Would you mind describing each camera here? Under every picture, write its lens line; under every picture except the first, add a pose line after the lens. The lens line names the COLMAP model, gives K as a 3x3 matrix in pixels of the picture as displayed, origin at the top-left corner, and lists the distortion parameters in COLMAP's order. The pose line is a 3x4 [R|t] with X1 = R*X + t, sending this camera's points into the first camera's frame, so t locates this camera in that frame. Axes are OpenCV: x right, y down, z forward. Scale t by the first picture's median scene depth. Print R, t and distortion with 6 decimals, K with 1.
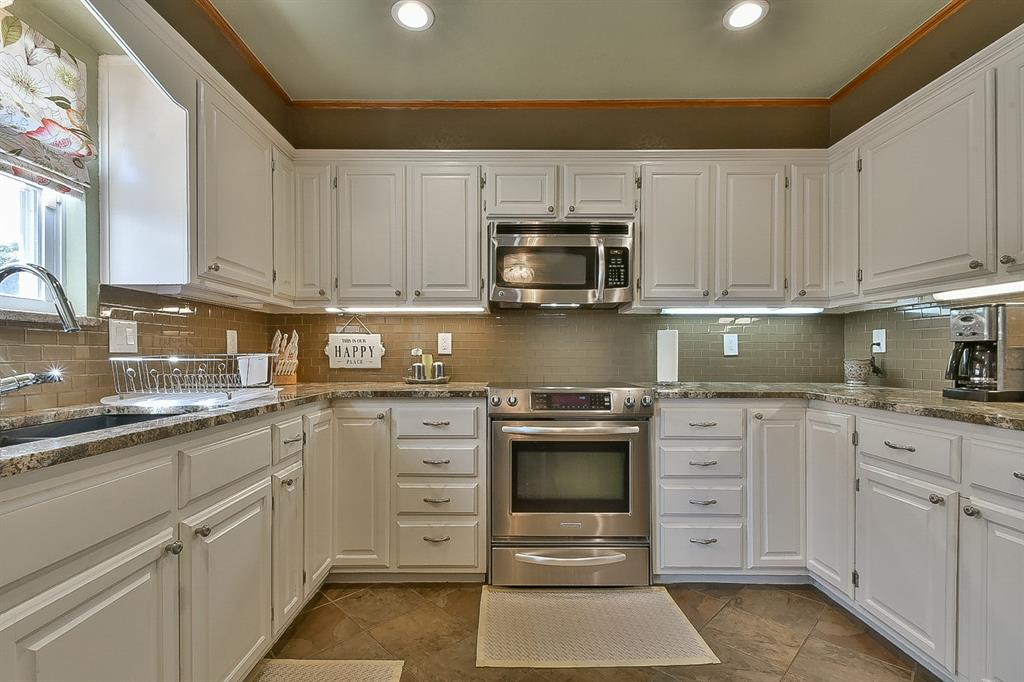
lens RADIAL K [[451.9, 0, 509.4], [0, 451.9, 353.8], [0, 0, 1]] dist [0.008806, -0.000590]
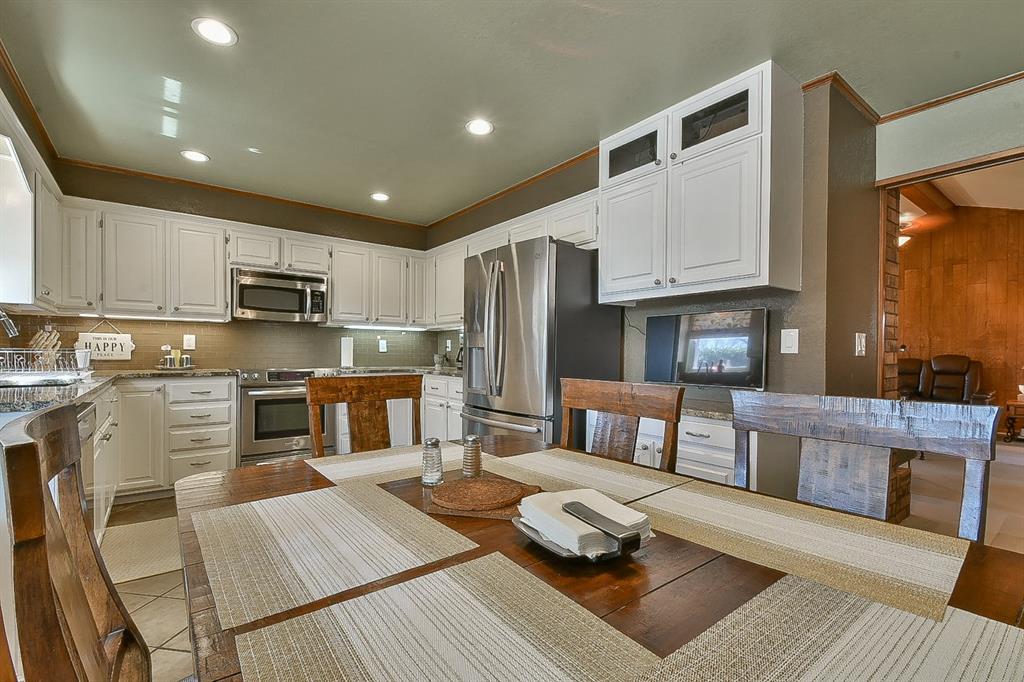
lens RADIAL K [[441.7, 0, 500.2], [0, 441.7, 356.1], [0, 0, 1]] dist [0.034396, -0.018987]
pose [[0.801219, 0.001194, 0.598370, -0.230709], [-0.009878, 0.999888, 0.011231, -0.004938], [-0.598290, -0.014909, 0.801141, -0.825550]]
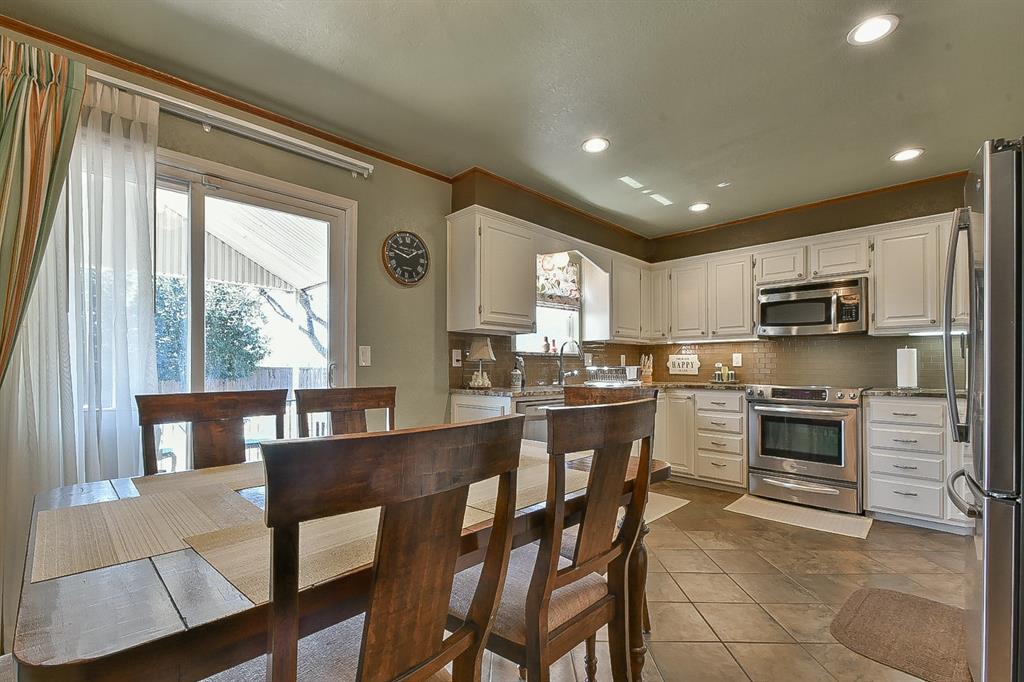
lens RADIAL K [[459.6, 0, 511.1], [0, 459.6, 364.4], [0, 0, 1]] dist [0.001058, -0.000081]
pose [[0.711688, -0.002148, -0.702493, 0.507813], [0.001052, 0.999997, -0.001992, -0.004660], [0.702495, 0.000679, 0.711688, -0.866837]]
